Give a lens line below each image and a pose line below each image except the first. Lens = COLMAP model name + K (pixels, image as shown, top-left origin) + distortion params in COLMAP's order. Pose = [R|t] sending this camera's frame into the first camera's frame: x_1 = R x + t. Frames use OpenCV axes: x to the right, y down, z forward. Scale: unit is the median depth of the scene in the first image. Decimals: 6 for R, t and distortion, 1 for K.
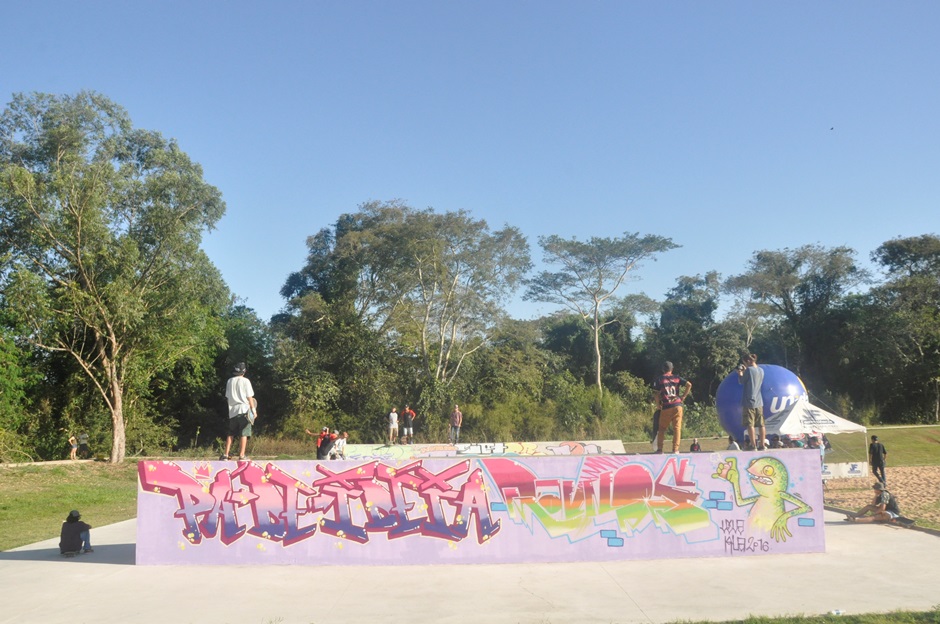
lens RADIAL K [[740.4, 0, 461.0], [0, 740.4, 315.5], [0, 0, 1]] dist [-0.149526, 0.109571]
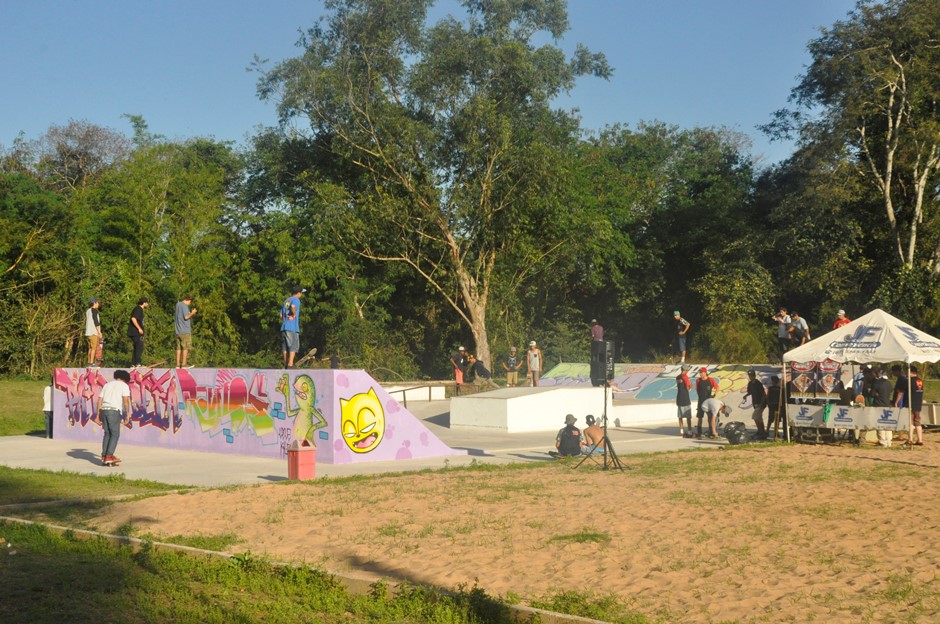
lens RADIAL K [[1286.0, 0, 472.0], [0, 1286.0, 322.2], [0, 0, 1]] dist [0.183097, 0.000000]
pose [[0.682417, -0.004604, -0.730948, 0.841497], [0.105891, 0.990054, 0.092624, -0.017522], [0.723252, -0.140610, 0.676118, -0.063467]]
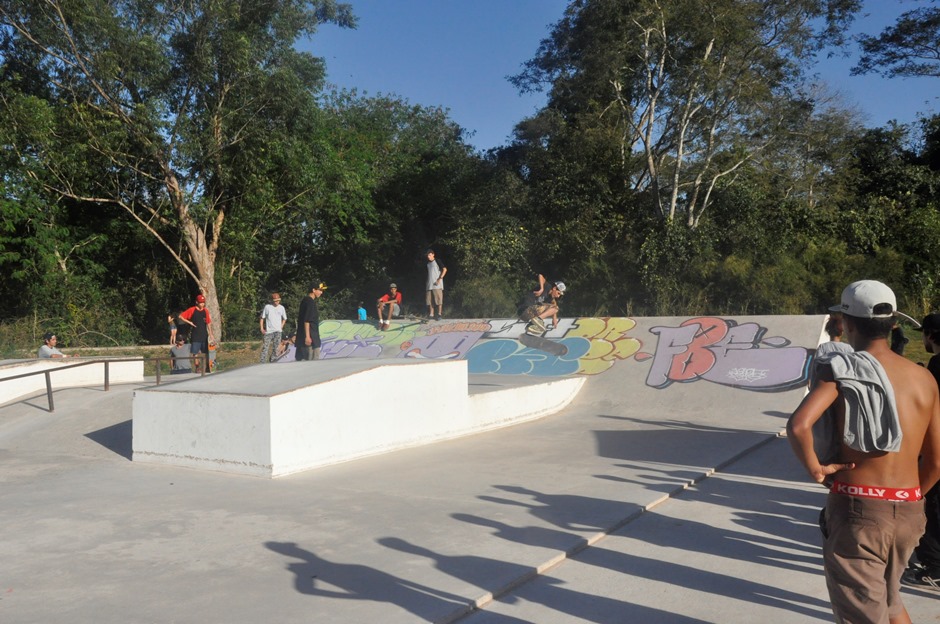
lens RADIAL K [[894.6, 0, 471.8], [0, 894.6, 304.9], [0, 0, 1]] dist [-0.021444, 0.000000]
pose [[0.863146, -0.001734, -0.504951, 0.305538], [0.074754, 0.989414, 0.124385, 0.081866], [0.499390, -0.145109, 0.854139, 0.438257]]
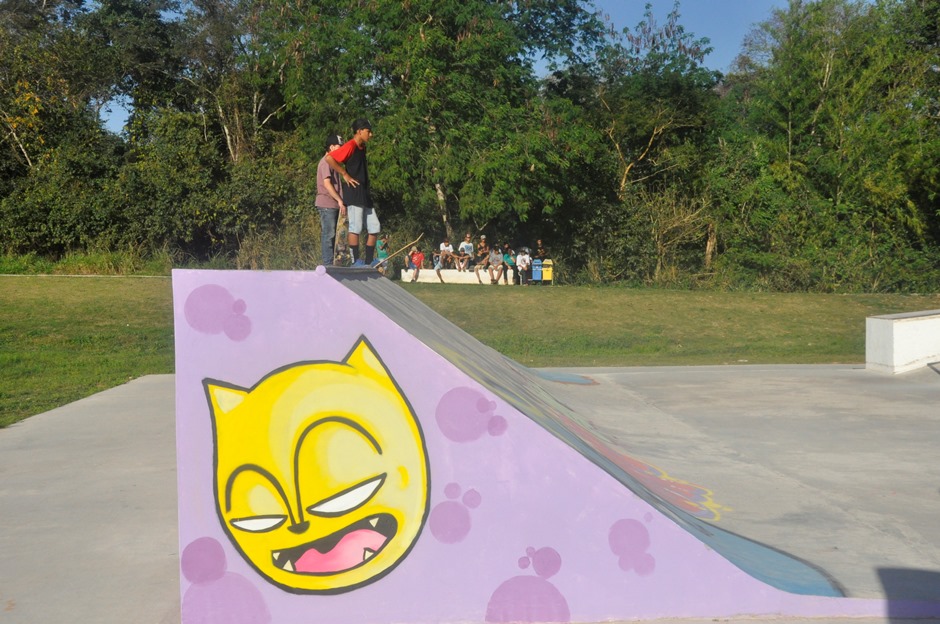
lens RADIAL K [[1118.0, 0, 463.6], [0, 1118.0, 323.0], [0, 0, 1]] dist [0.053576, 0.000000]
pose [[0.062882, 0.062589, -0.996056, 0.393801], [0.167530, 0.983208, 0.072358, 0.076832], [0.983860, -0.171419, 0.051340, 0.429736]]
